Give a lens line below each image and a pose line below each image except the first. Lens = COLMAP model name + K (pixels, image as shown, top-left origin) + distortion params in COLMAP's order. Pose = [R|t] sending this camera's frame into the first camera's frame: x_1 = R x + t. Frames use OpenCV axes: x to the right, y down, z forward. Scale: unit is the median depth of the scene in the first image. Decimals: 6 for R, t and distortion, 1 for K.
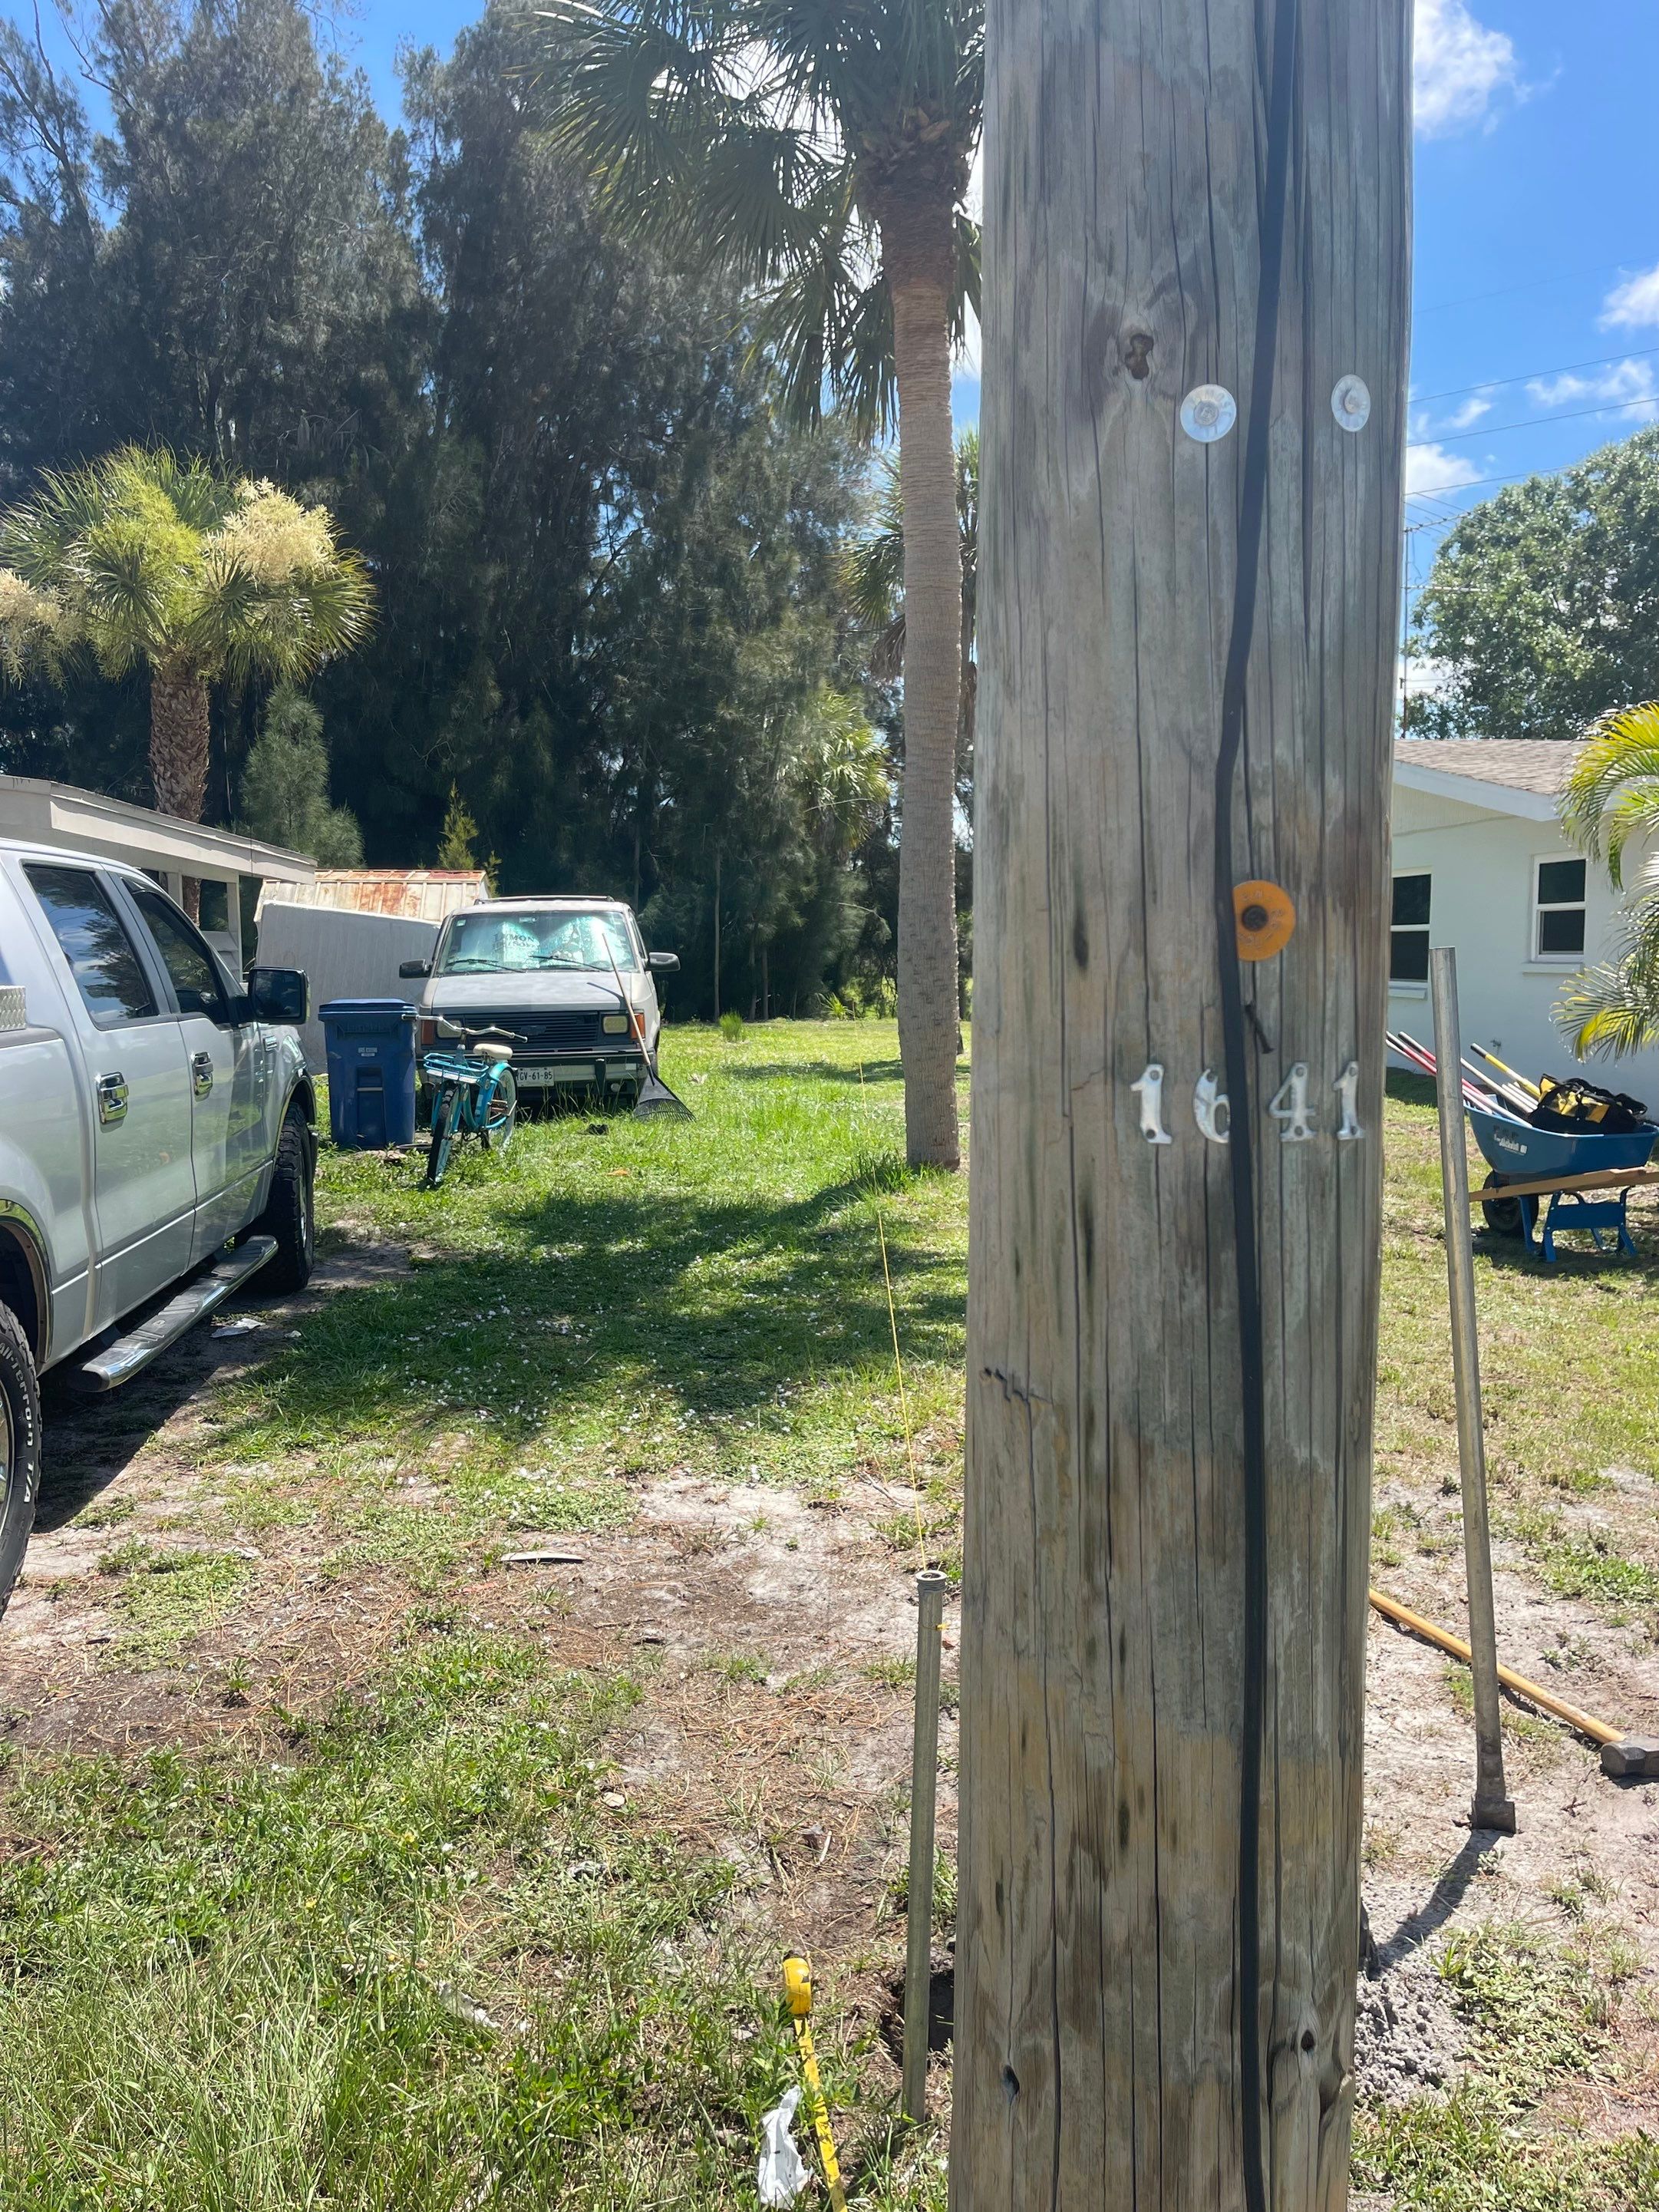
lens RADIAL K [[1659.1, 0, 844.7], [0, 1659.1, 1106.9], [0, 0, 1]] dist [0.050977, -0.070315]
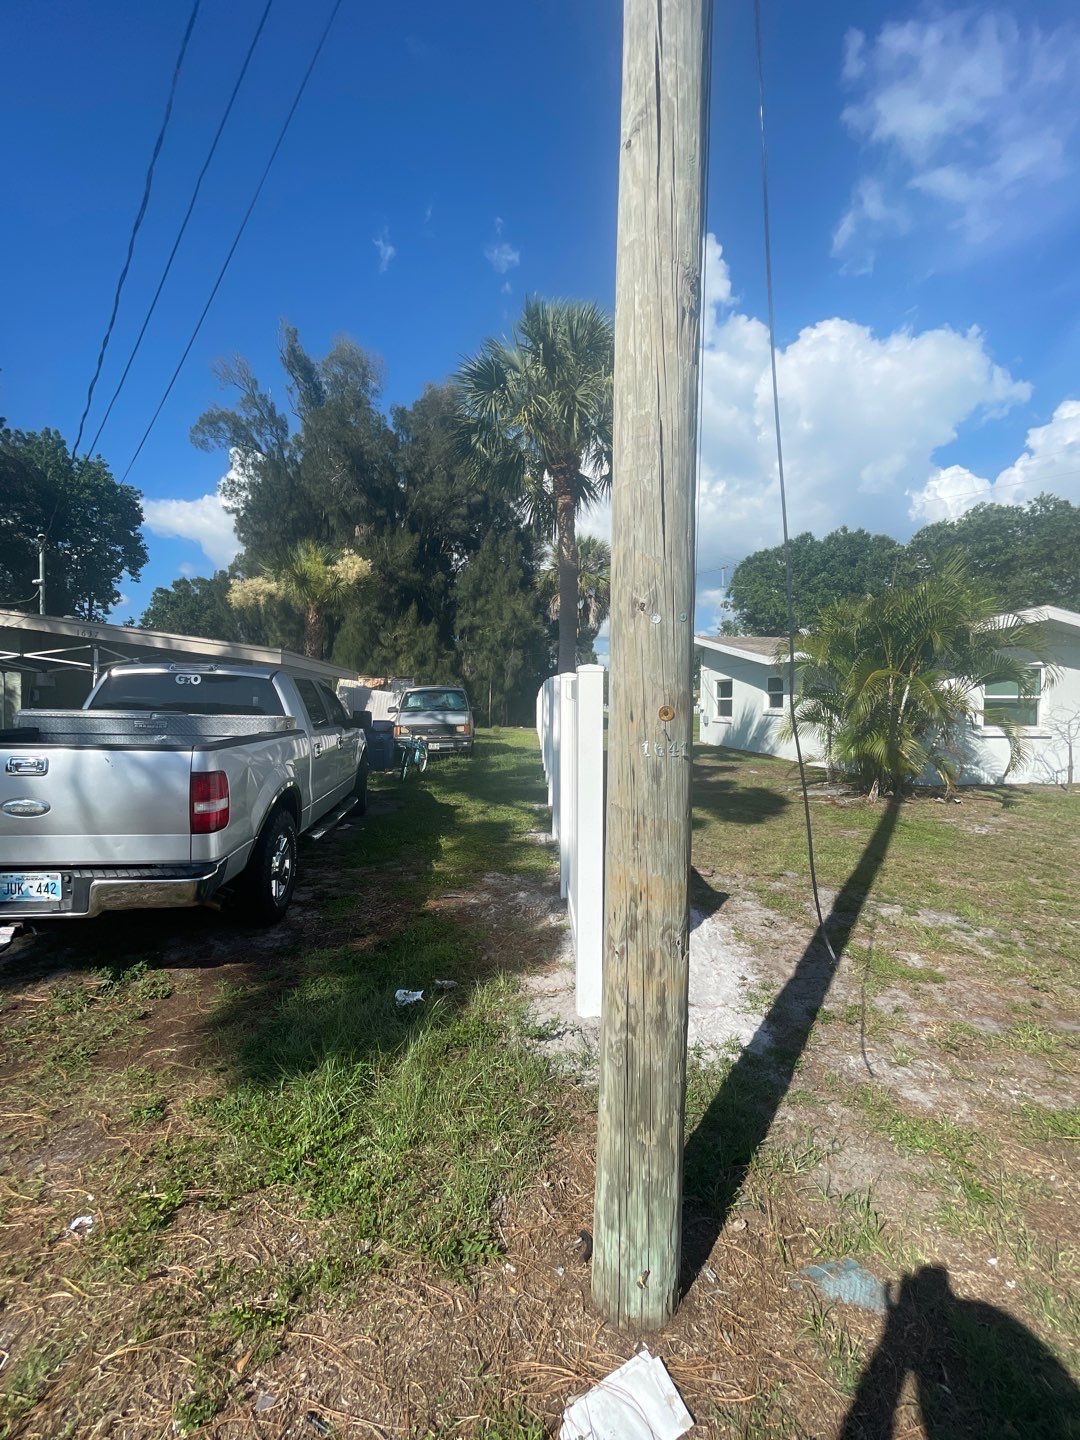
lens RADIAL K [[587.4, 0, 537.4], [0, 587.4, 714.6], [0, 0, 1]] dist [-0.001046, -0.001520]
pose [[0.999926, 0.008216, 0.008950, -0.142619], [-0.007526, 0.997187, -0.074579, 0.026242], [-0.009538, 0.074506, 0.997175, -0.687763]]
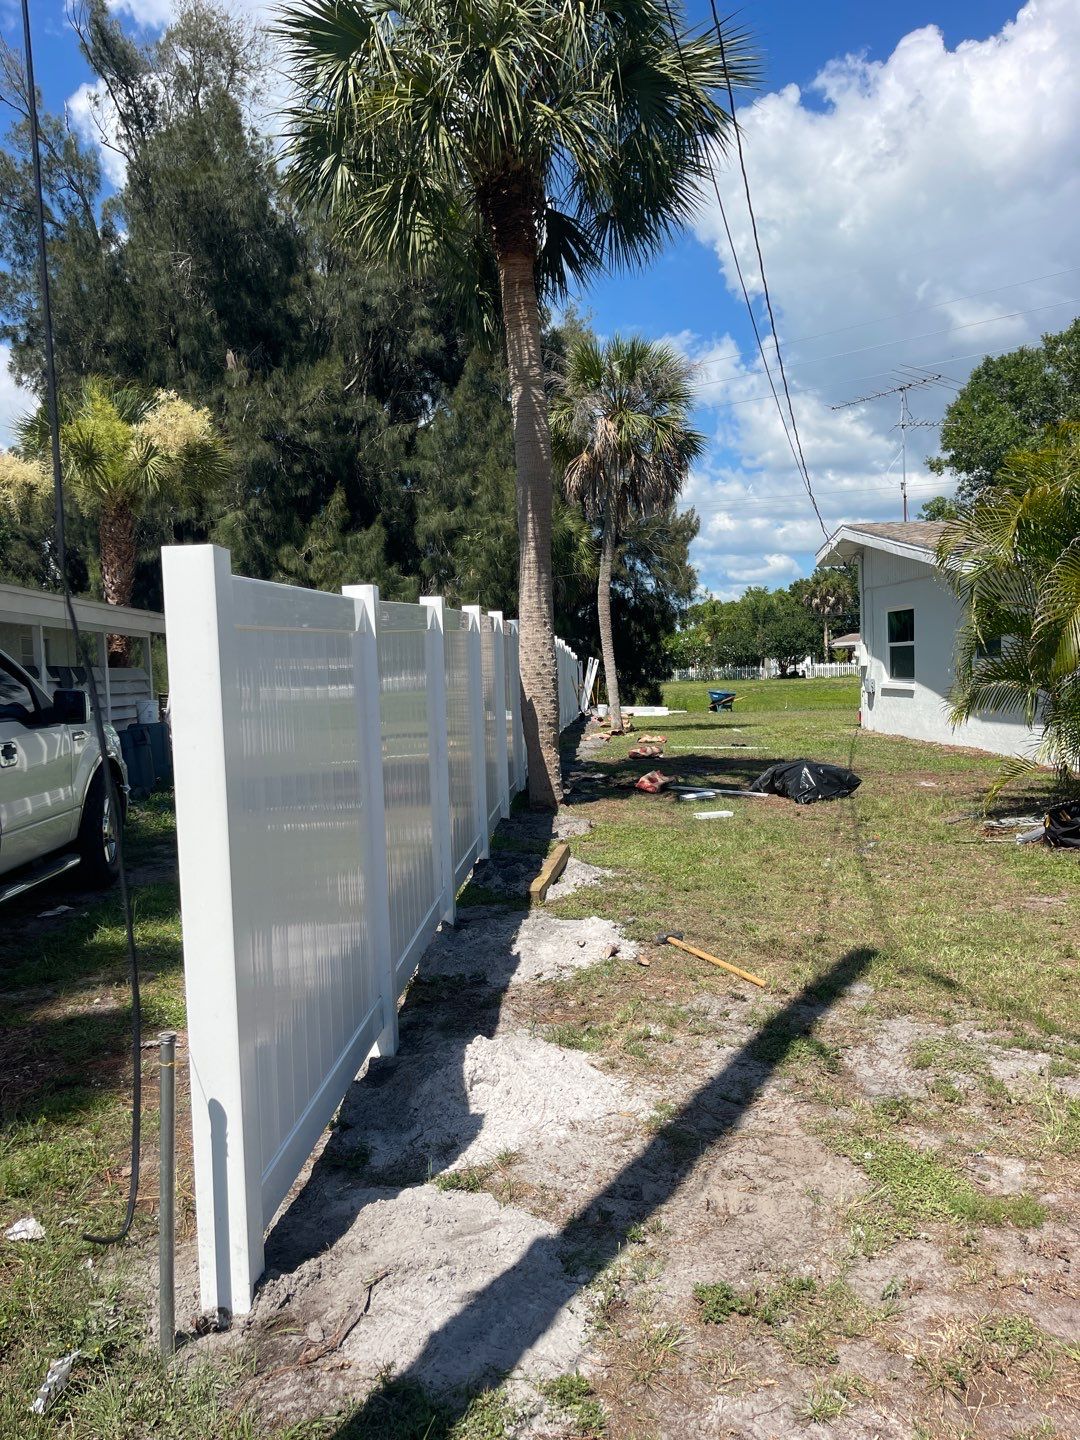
lens RADIAL K [[1080.2, 0, 547.4], [0, 1080.2, 722.6], [0, 0, 1]] dist [0.050977, -0.070315]
pose [[0.997879, -0.025252, -0.059997, 1.258086], [0.022538, 0.998710, -0.045492, 0.055751], [0.061068, 0.044043, 0.997161, -0.238929]]
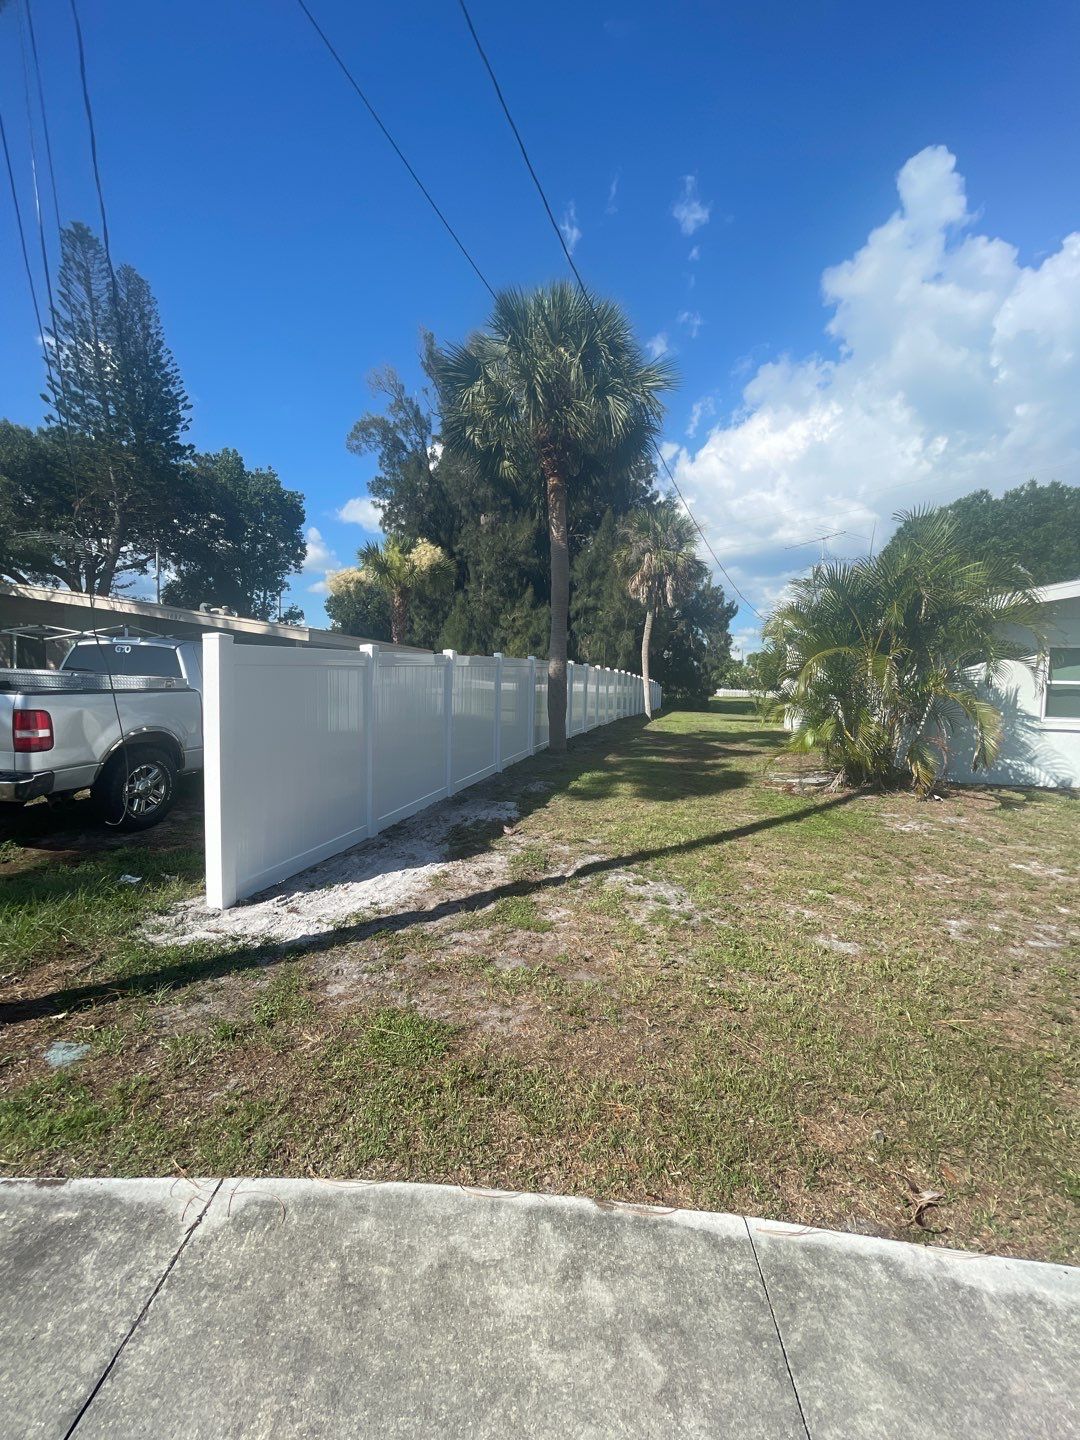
lens RADIAL K [[587.4, 0, 546.9], [0, 587.4, 716.3], [0, 0, 1]] dist [-0.001046, -0.001520]
pose [[0.963428, 0.045051, -0.264153, 3.481884], [-0.055850, 0.997877, -0.033510, 0.098544], [0.262083, 0.047038, 0.963898, -0.786412]]
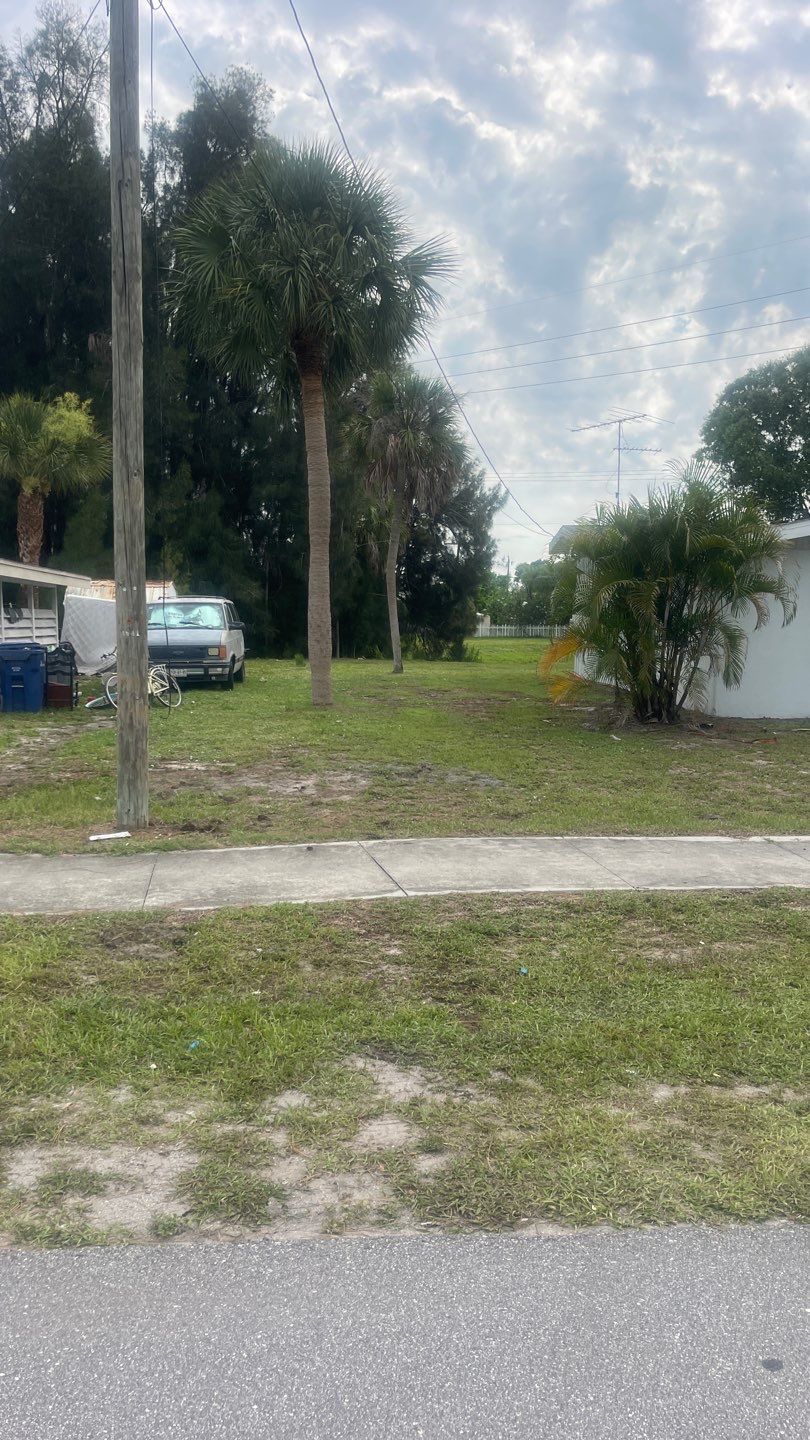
lens RADIAL K [[1083.6, 0, 398.9], [0, 1083.6, 767.2], [0, 0, 1]] dist [0.056134, -0.067609]
pose [[0.998914, 0.020988, -0.041602, 2.705824], [-0.019305, 0.998995, 0.040450, 0.662295], [0.042409, -0.039603, 0.998315, -7.641508]]
